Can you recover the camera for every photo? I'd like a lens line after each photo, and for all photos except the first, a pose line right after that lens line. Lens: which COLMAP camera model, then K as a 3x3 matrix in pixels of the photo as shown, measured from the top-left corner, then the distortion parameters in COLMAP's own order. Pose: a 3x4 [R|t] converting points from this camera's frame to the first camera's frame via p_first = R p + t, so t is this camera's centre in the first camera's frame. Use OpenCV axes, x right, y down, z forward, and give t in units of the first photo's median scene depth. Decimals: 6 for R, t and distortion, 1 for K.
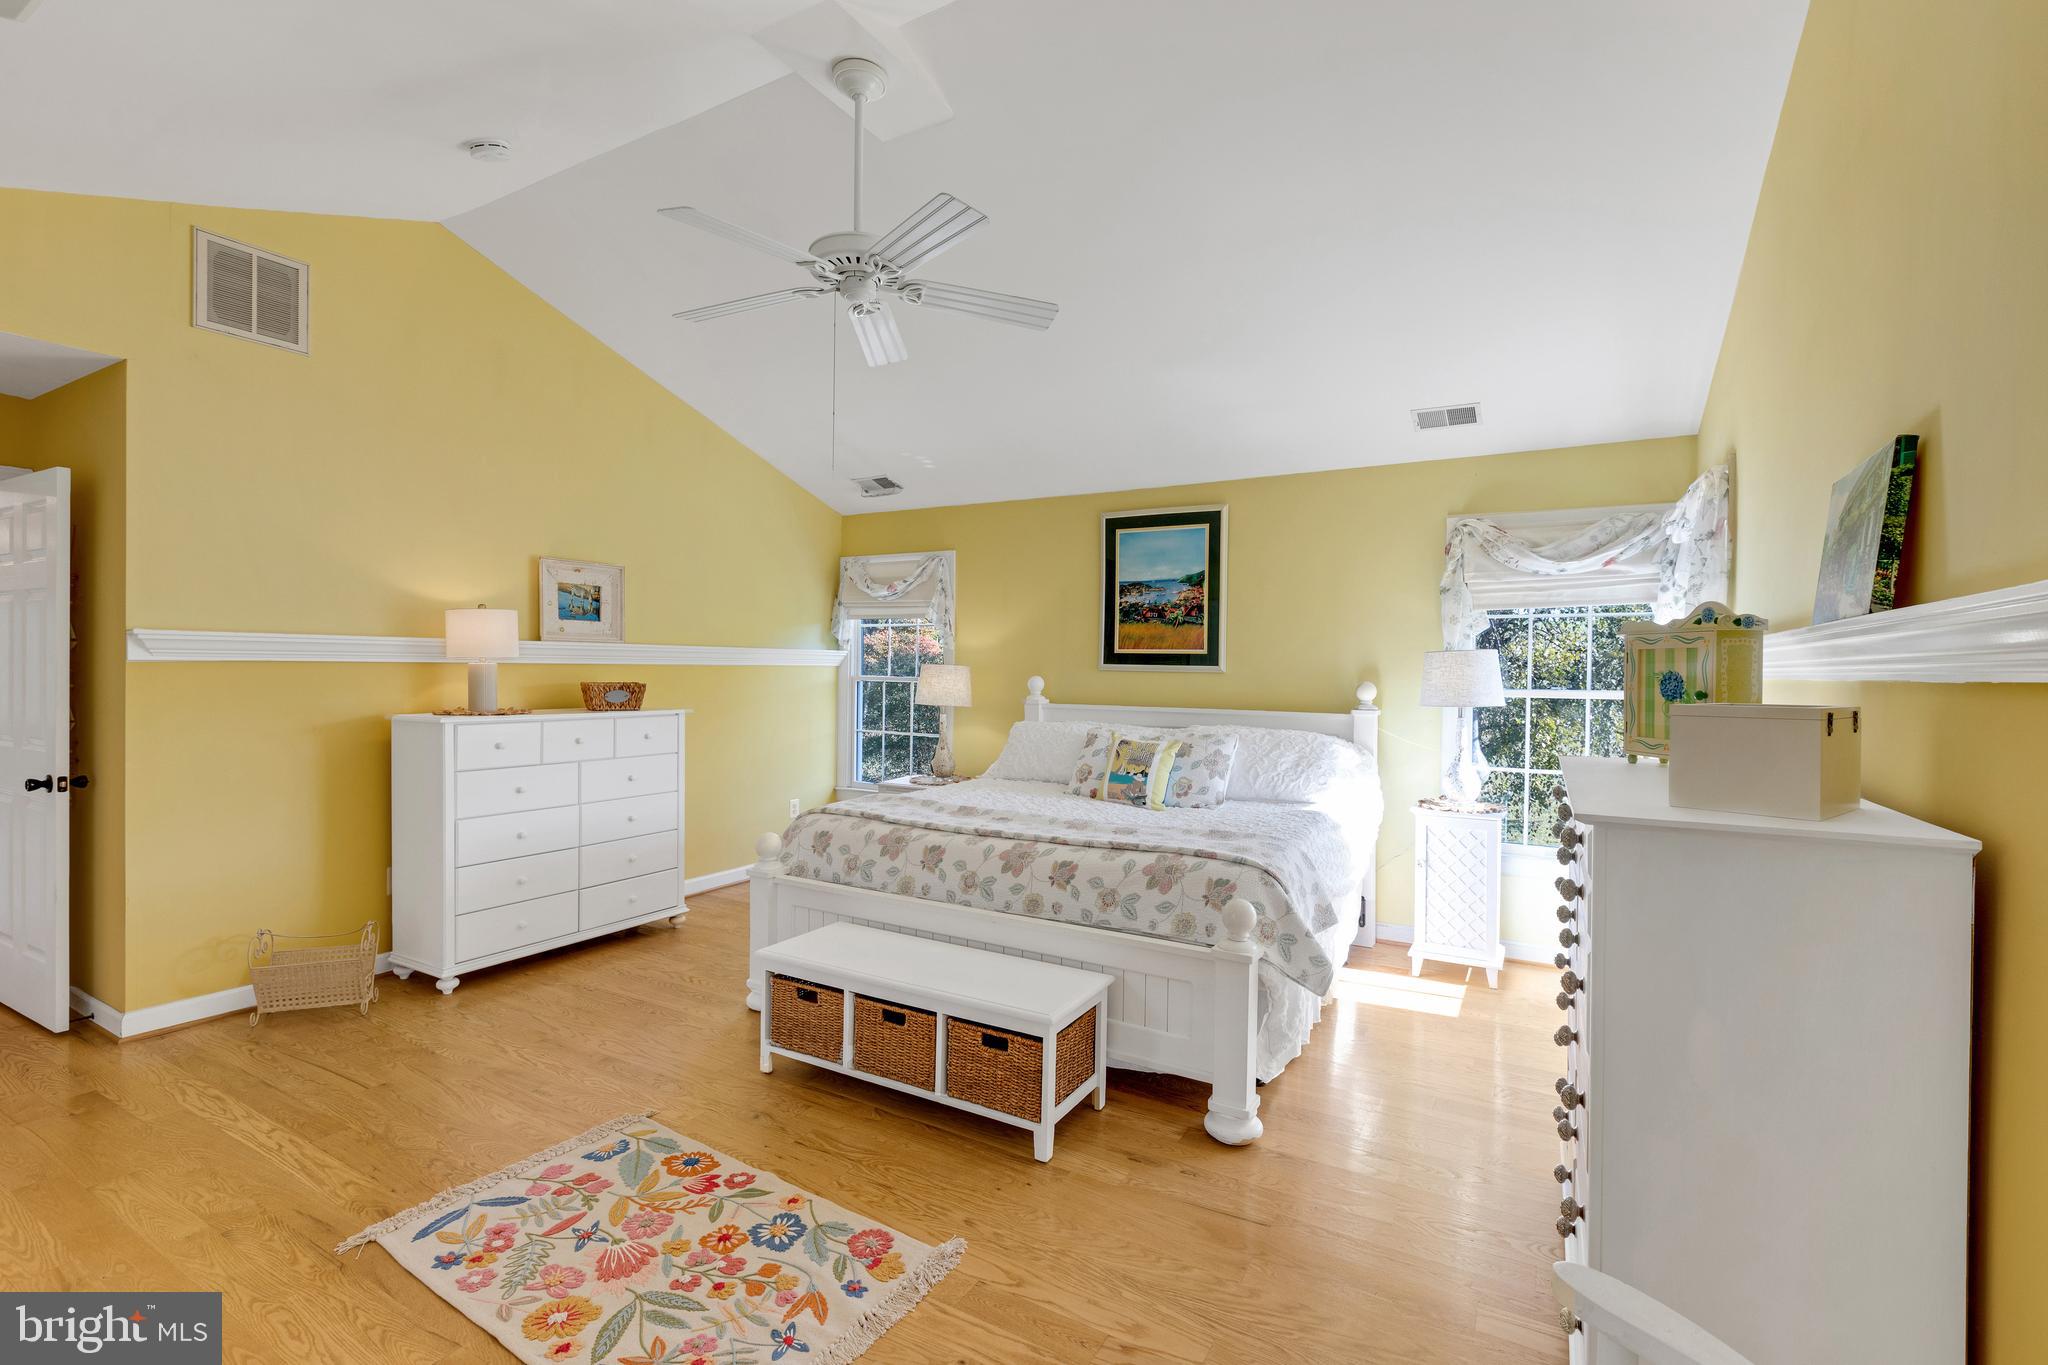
lens RADIAL K [[914.0, 0, 1027.0], [0, 914.0, 676.2], [0, 0, 1]] dist [-0.002169, 0.000310]
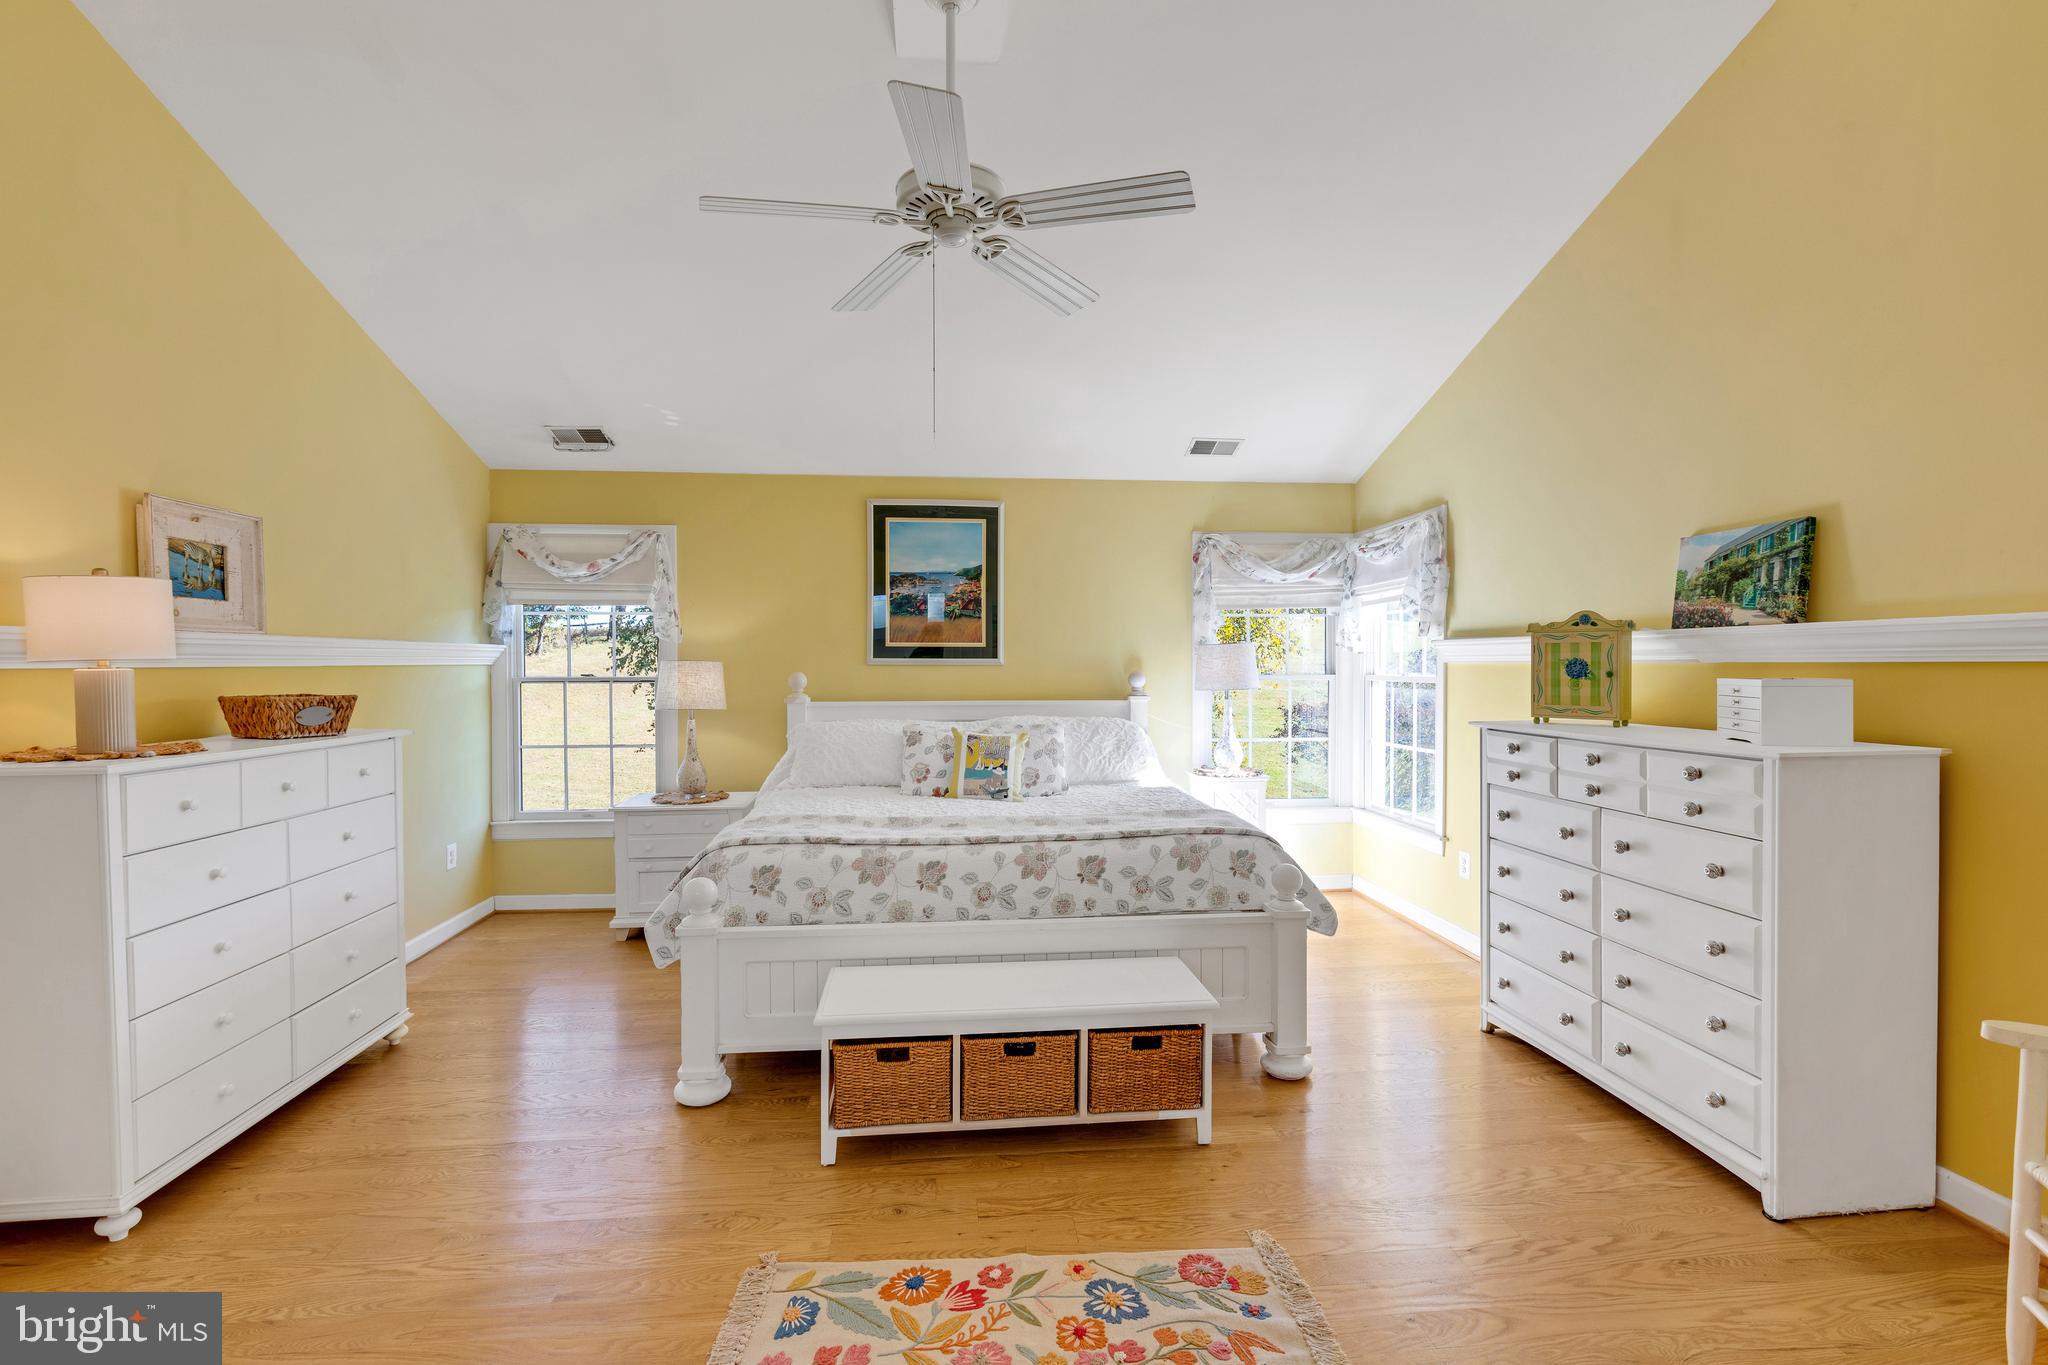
lens RADIAL K [[914.0, 0, 1025.0], [0, 914.0, 679.5], [0, 0, 1]] dist [-0.002169, 0.000310]
pose [[0.812254, -0.025539, 0.582744, -0.496350], [0.018156, 0.999664, 0.018504, -0.008497], [-0.583021, -0.004449, 0.812445, 0.194640]]
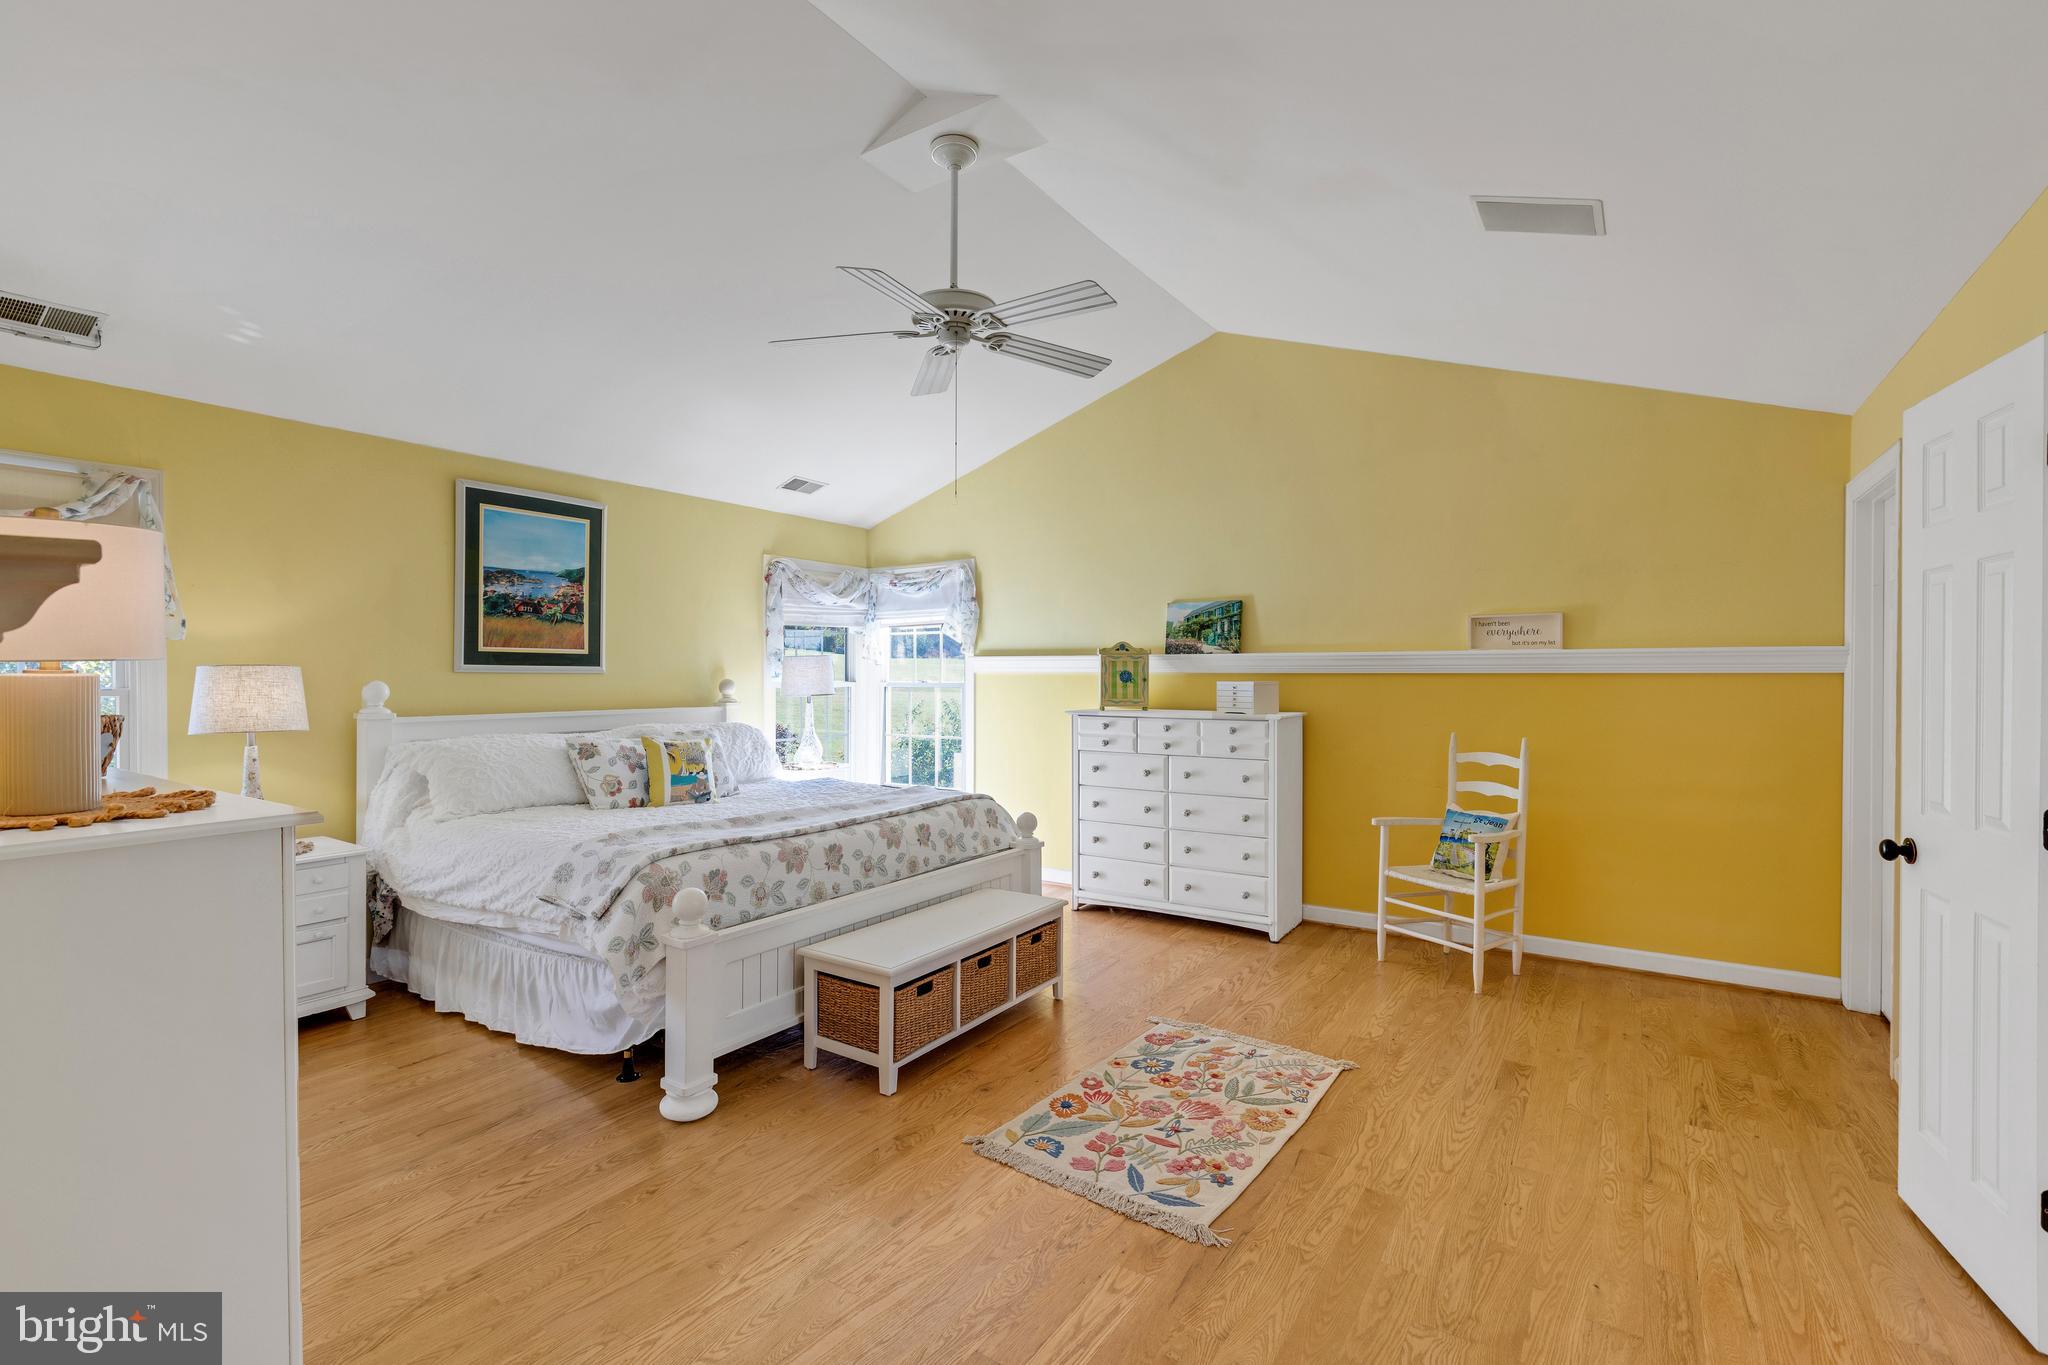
lens RADIAL K [[914.0, 0, 1022.6], [0, 914.0, 676.1], [0, 0, 1]] dist [-0.002169, 0.000310]
pose [[0.064294, -0.016054, 0.997802, -1.007103], [0.007273, 0.999852, 0.015618, -0.017478], [-0.997904, 0.006253, 0.064401, 0.651681]]
